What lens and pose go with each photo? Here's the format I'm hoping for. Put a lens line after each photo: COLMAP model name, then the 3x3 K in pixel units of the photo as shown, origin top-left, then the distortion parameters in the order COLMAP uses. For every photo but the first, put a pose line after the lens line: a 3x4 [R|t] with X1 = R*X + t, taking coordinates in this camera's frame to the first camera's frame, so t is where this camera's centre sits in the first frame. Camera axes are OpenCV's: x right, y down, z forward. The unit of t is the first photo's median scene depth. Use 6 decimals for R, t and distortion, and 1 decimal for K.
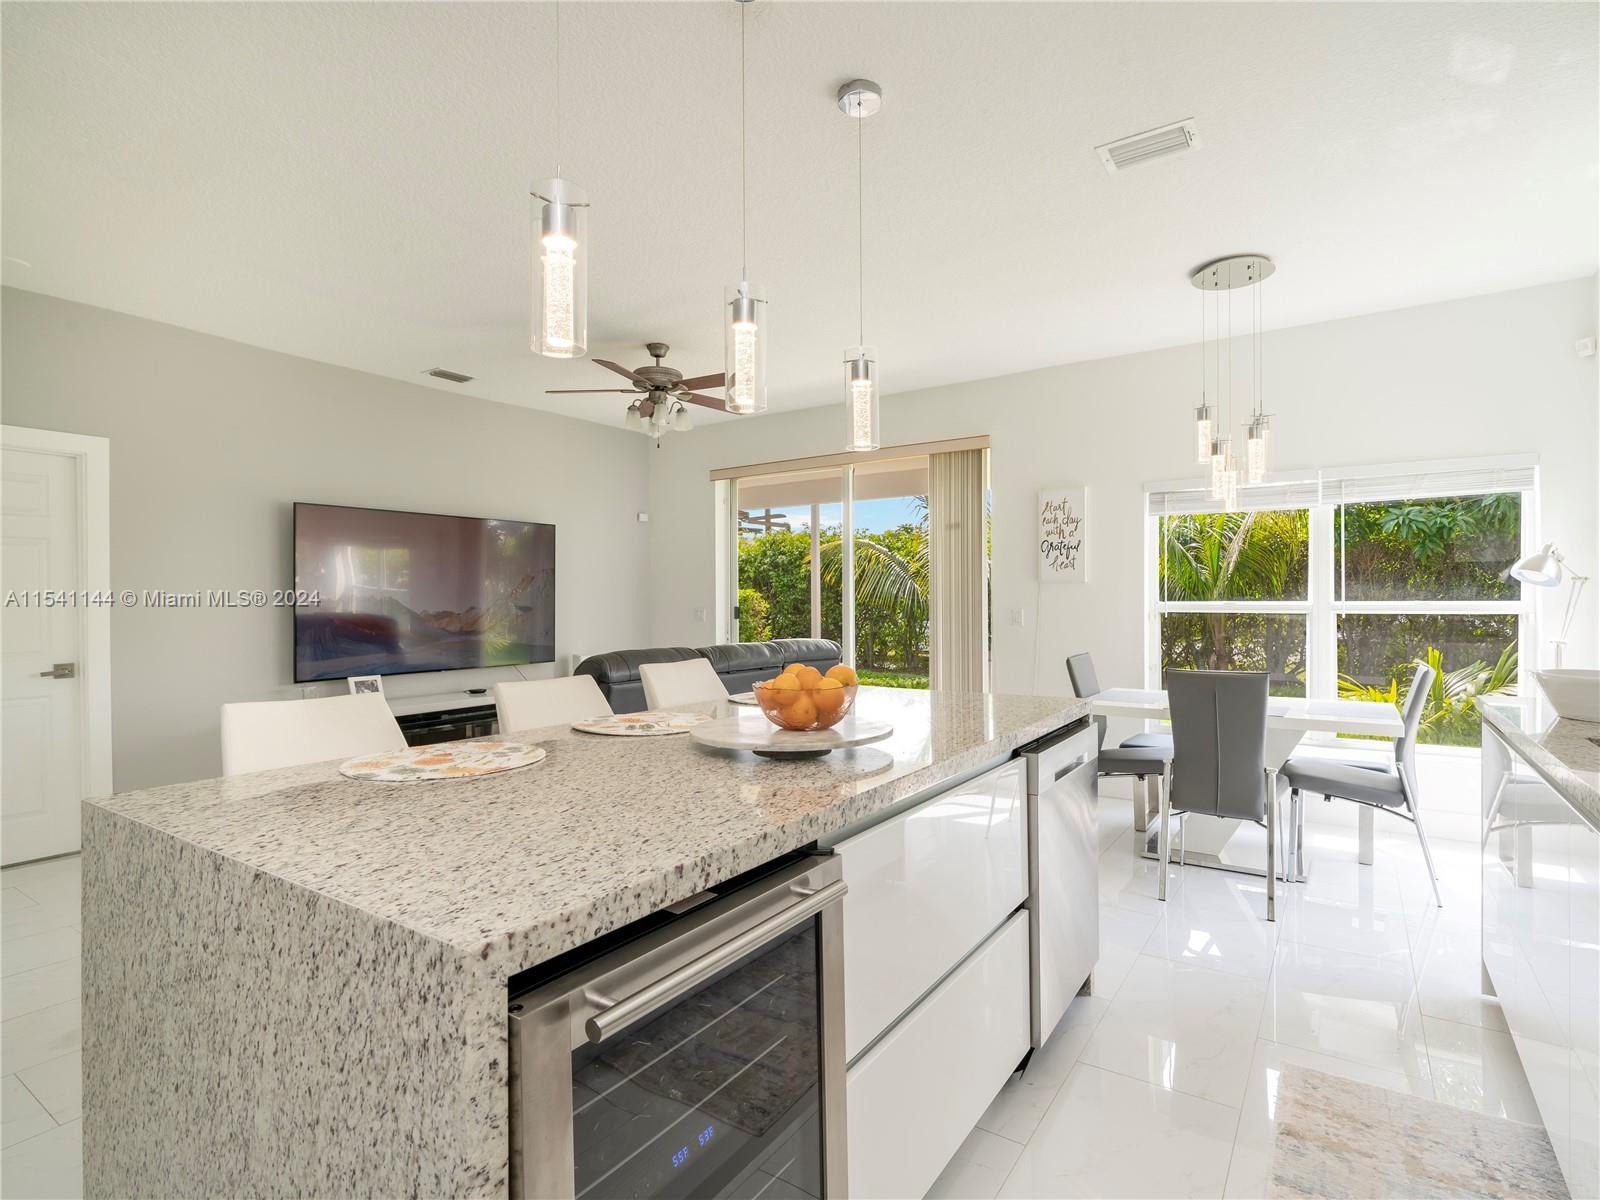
lens RADIAL K [[823.5, 0, 814.7], [0, 823.5, 601.2], [0, 0, 1]] dist [-0.022101, 0.000060]
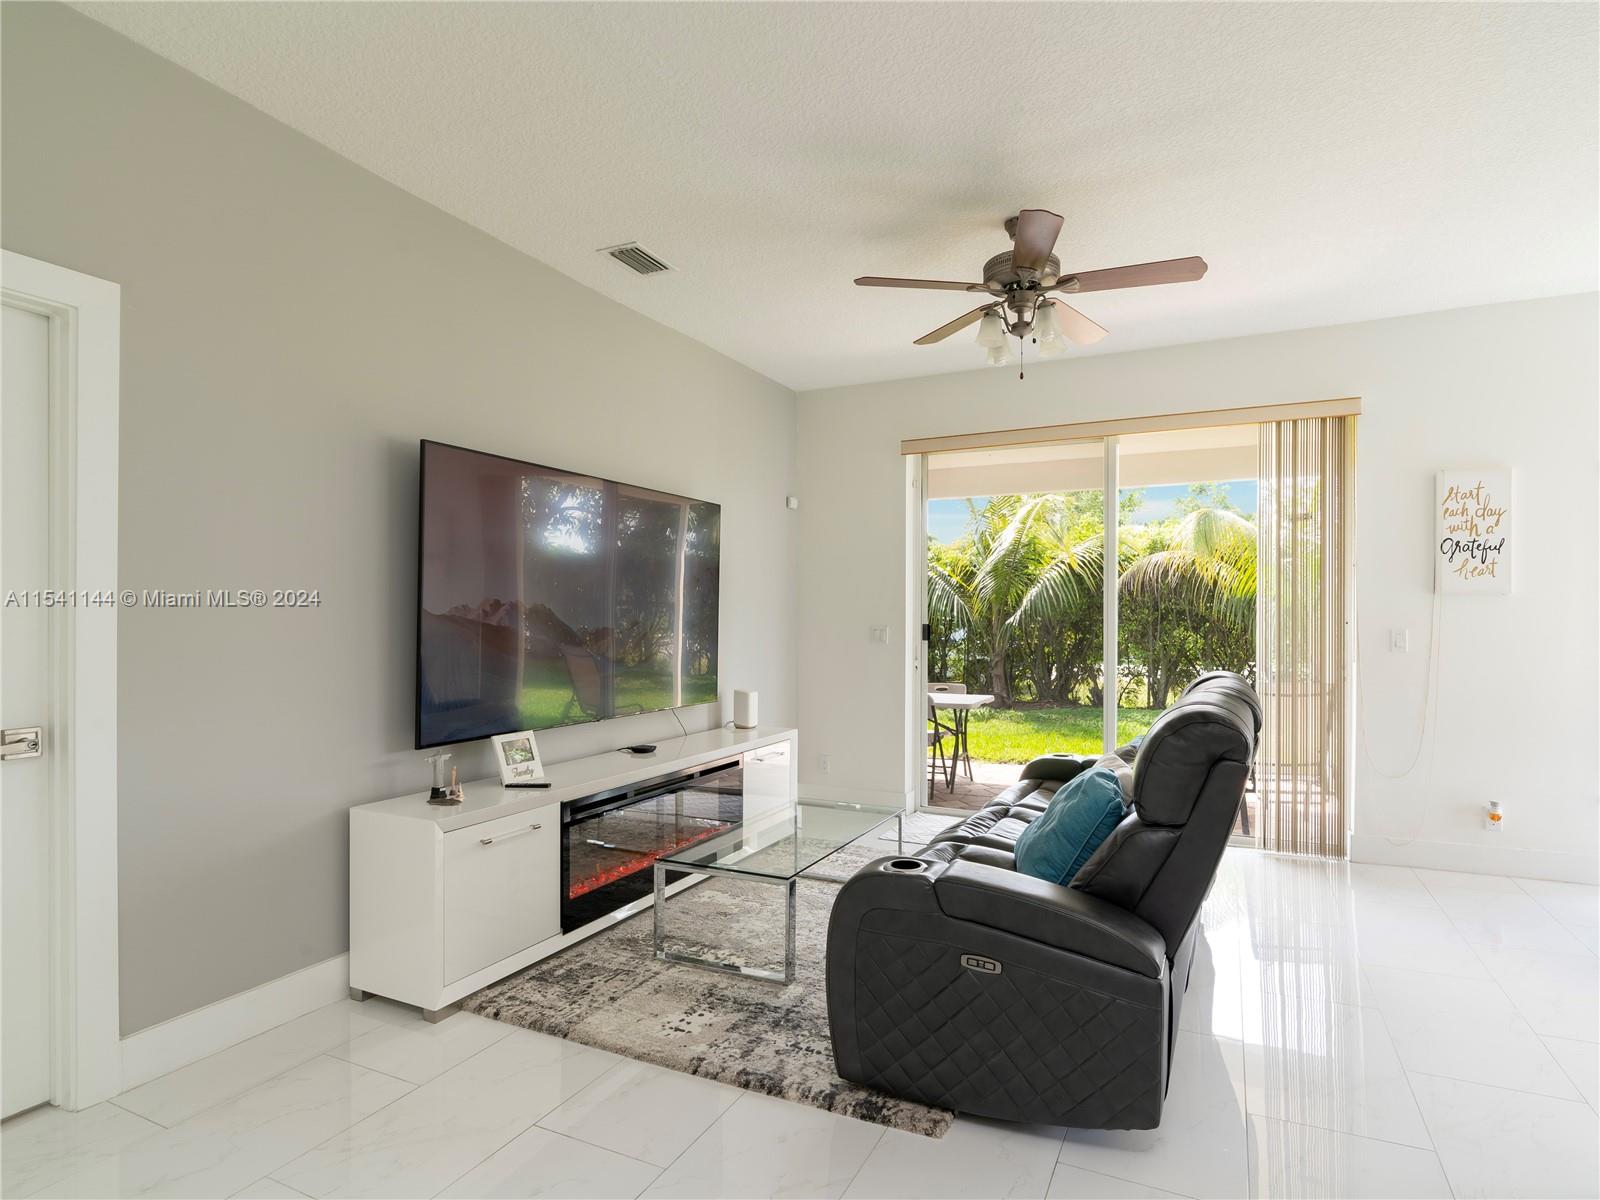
lens RADIAL K [[861.4, 0, 821.0], [0, 861.4, 618.0], [0, 0, 1]] dist [-0.003526, -0.001832]
pose [[0.987984, 0.008178, 0.154340, -0.411458], [-0.007679, 0.999963, -0.003831, 0.006254], [-0.154366, 0.002600, 0.988010, 0.316636]]
